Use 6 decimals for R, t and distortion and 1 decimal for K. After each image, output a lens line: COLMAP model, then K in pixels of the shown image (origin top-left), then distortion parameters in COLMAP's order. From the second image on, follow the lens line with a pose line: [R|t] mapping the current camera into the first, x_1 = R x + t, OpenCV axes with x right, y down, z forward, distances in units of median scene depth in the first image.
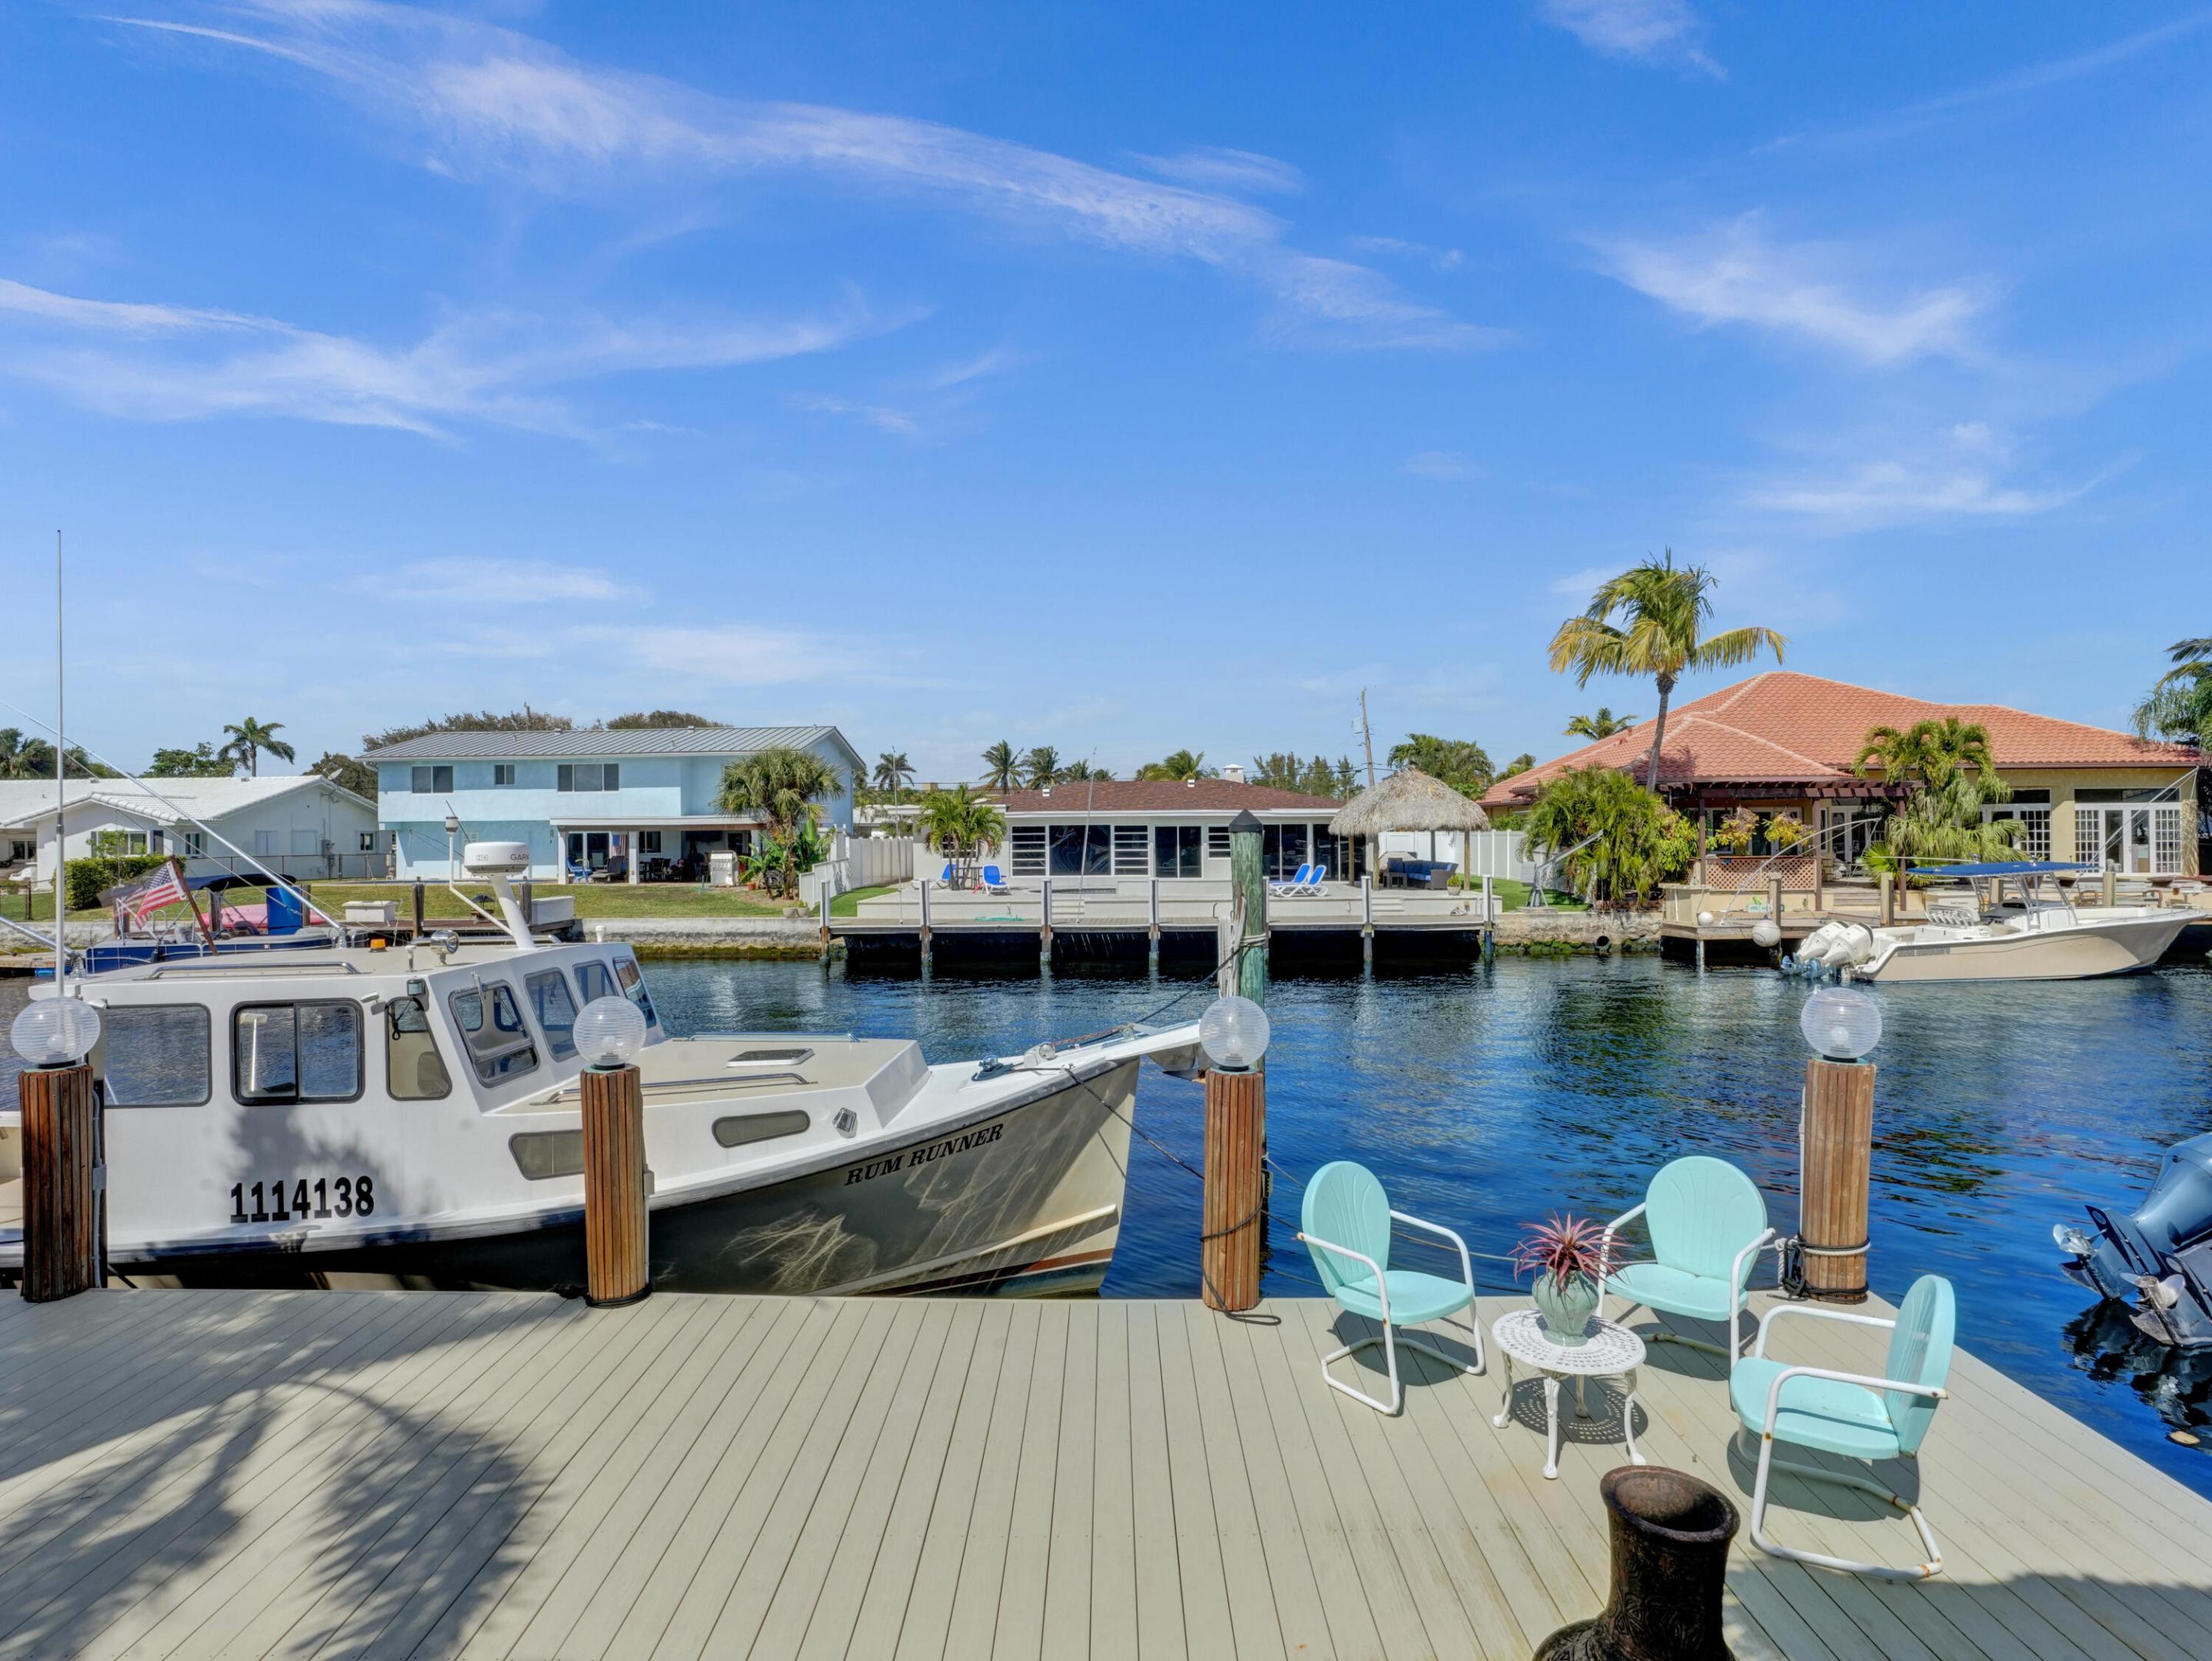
lens RADIAL K [[1201.0, 0, 1096.6], [0, 1201.0, 831.0], [0, 0, 1]] dist [-0.040836, 0.026814]
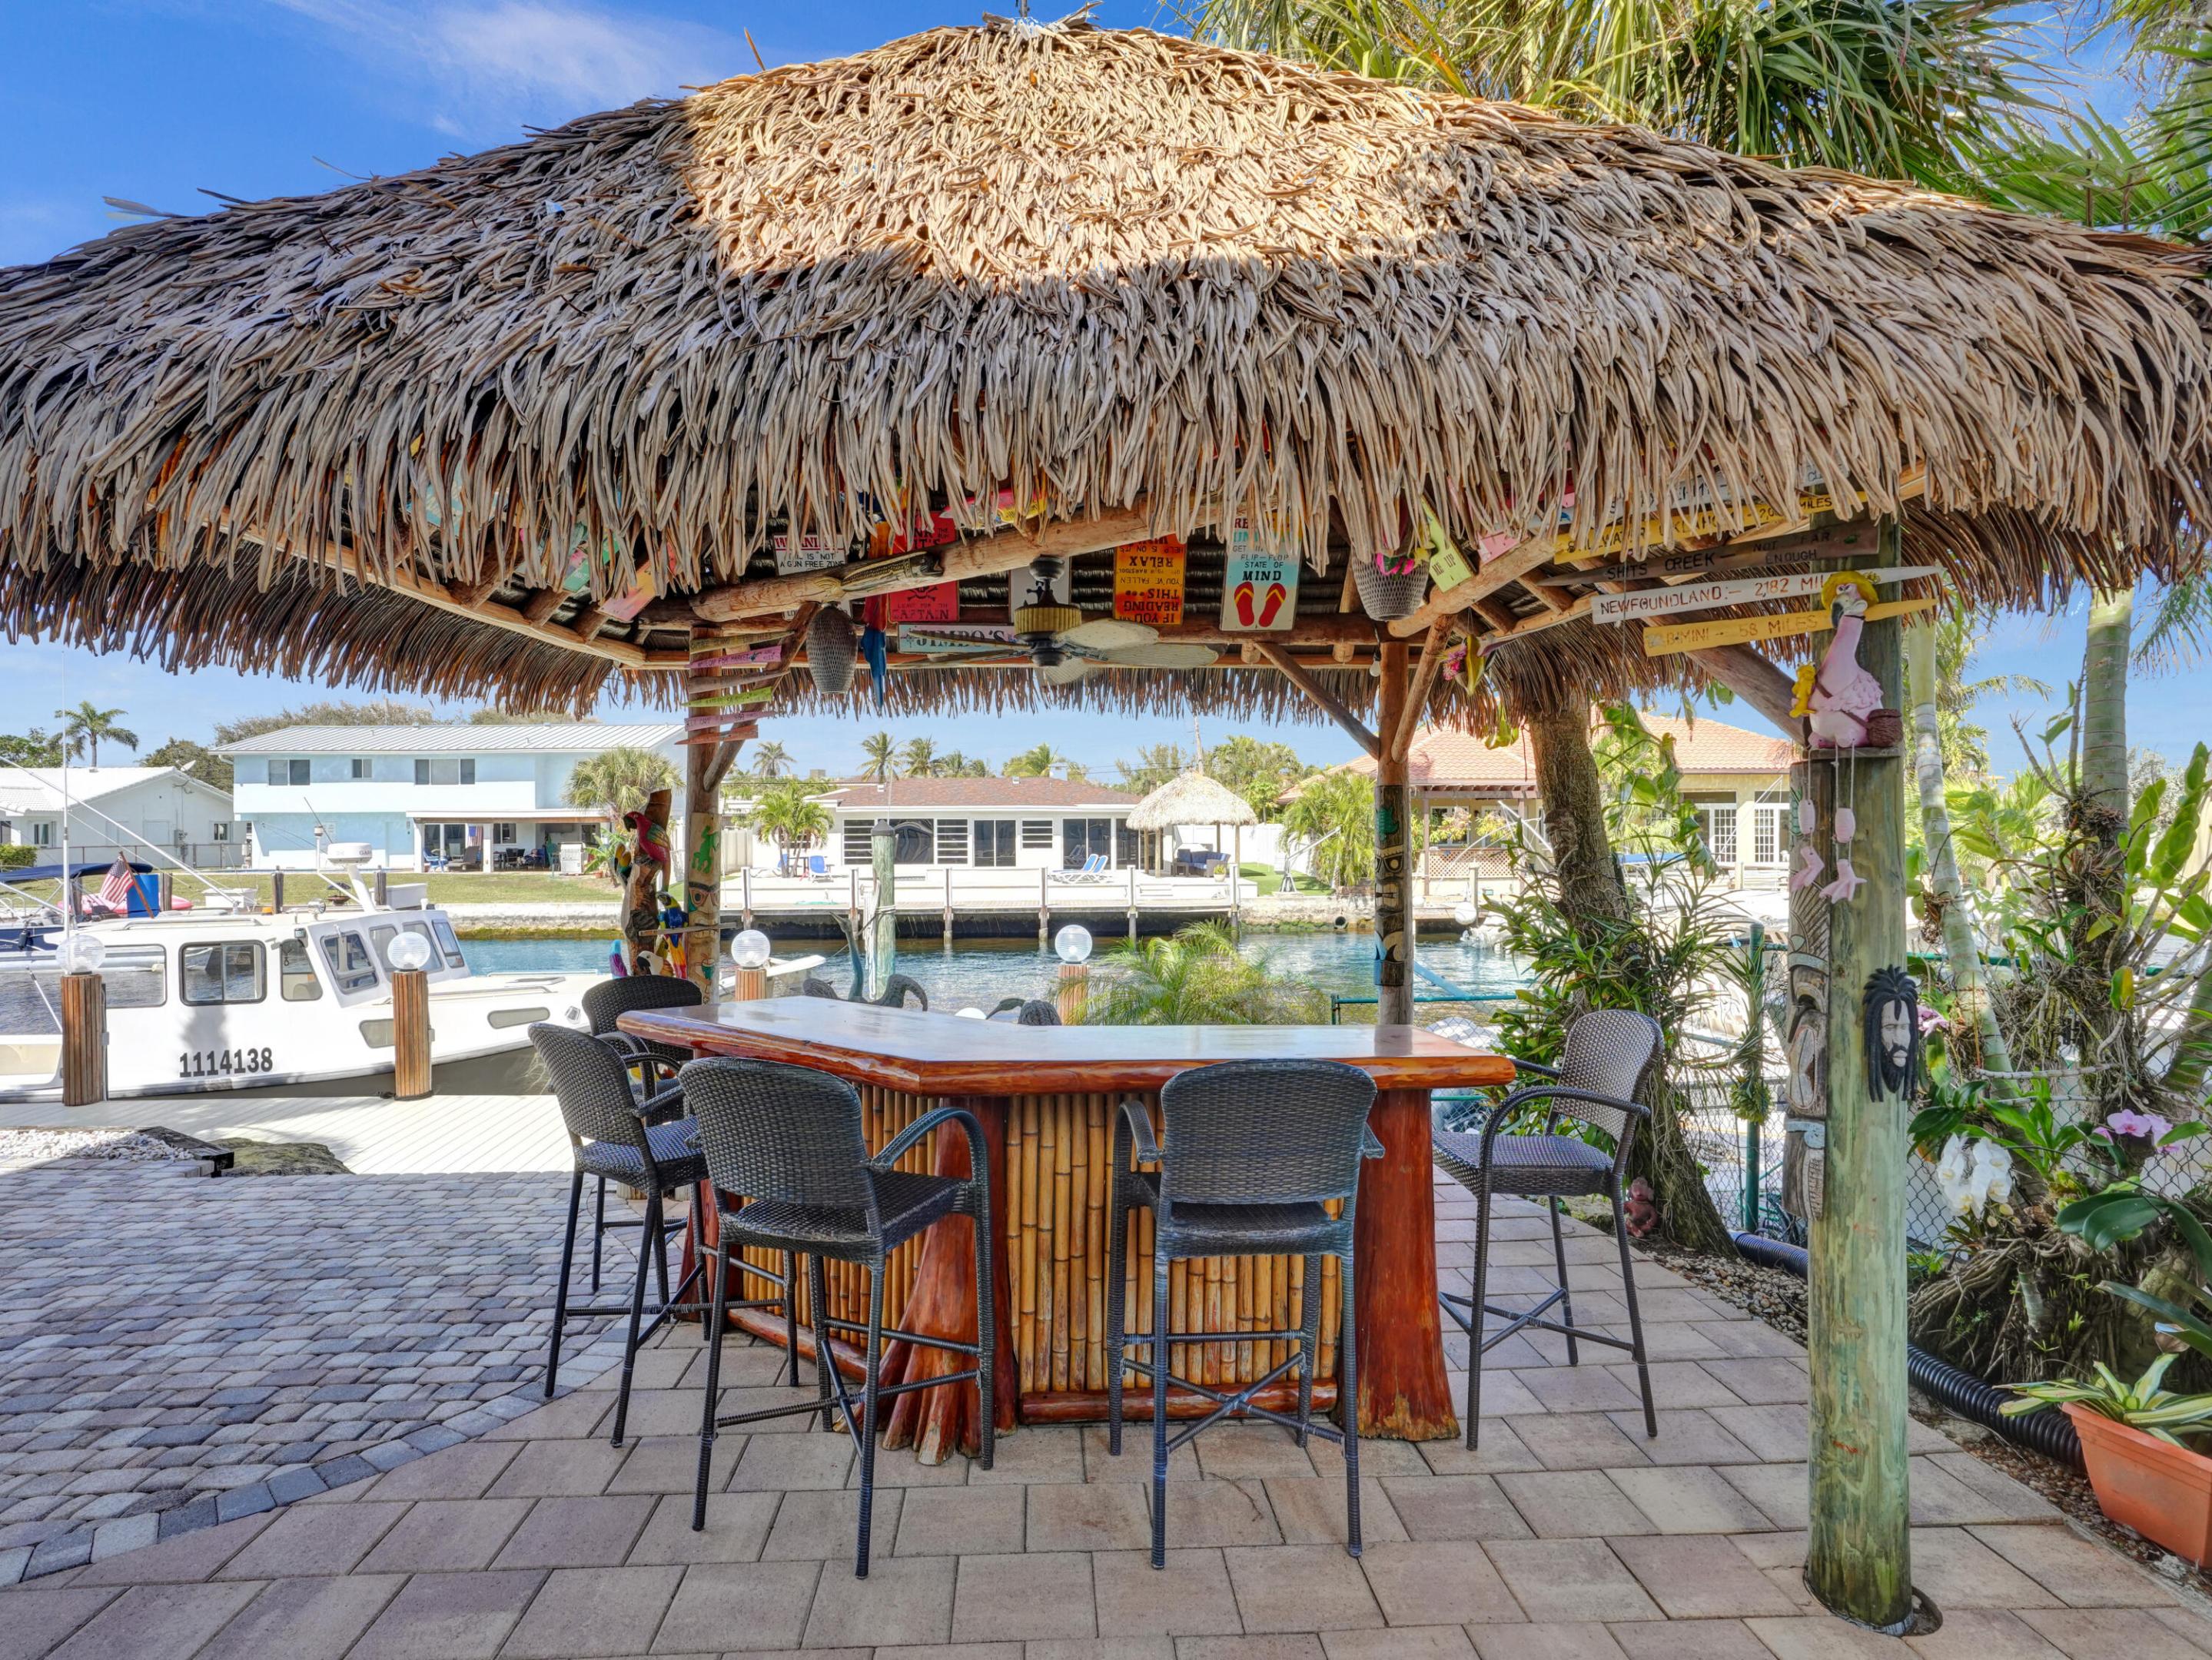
lens RADIAL K [[1201.1, 0, 1096.6], [0, 1201.1, 830.5], [0, 0, 1]] dist [-0.040836, 0.026814]
pose [[0.995783, 0.002423, 0.091708, 0.061745], [-0.003249, 0.999955, 0.008865, -0.004862], [-0.091683, -0.009125, 0.995746, -0.120563]]
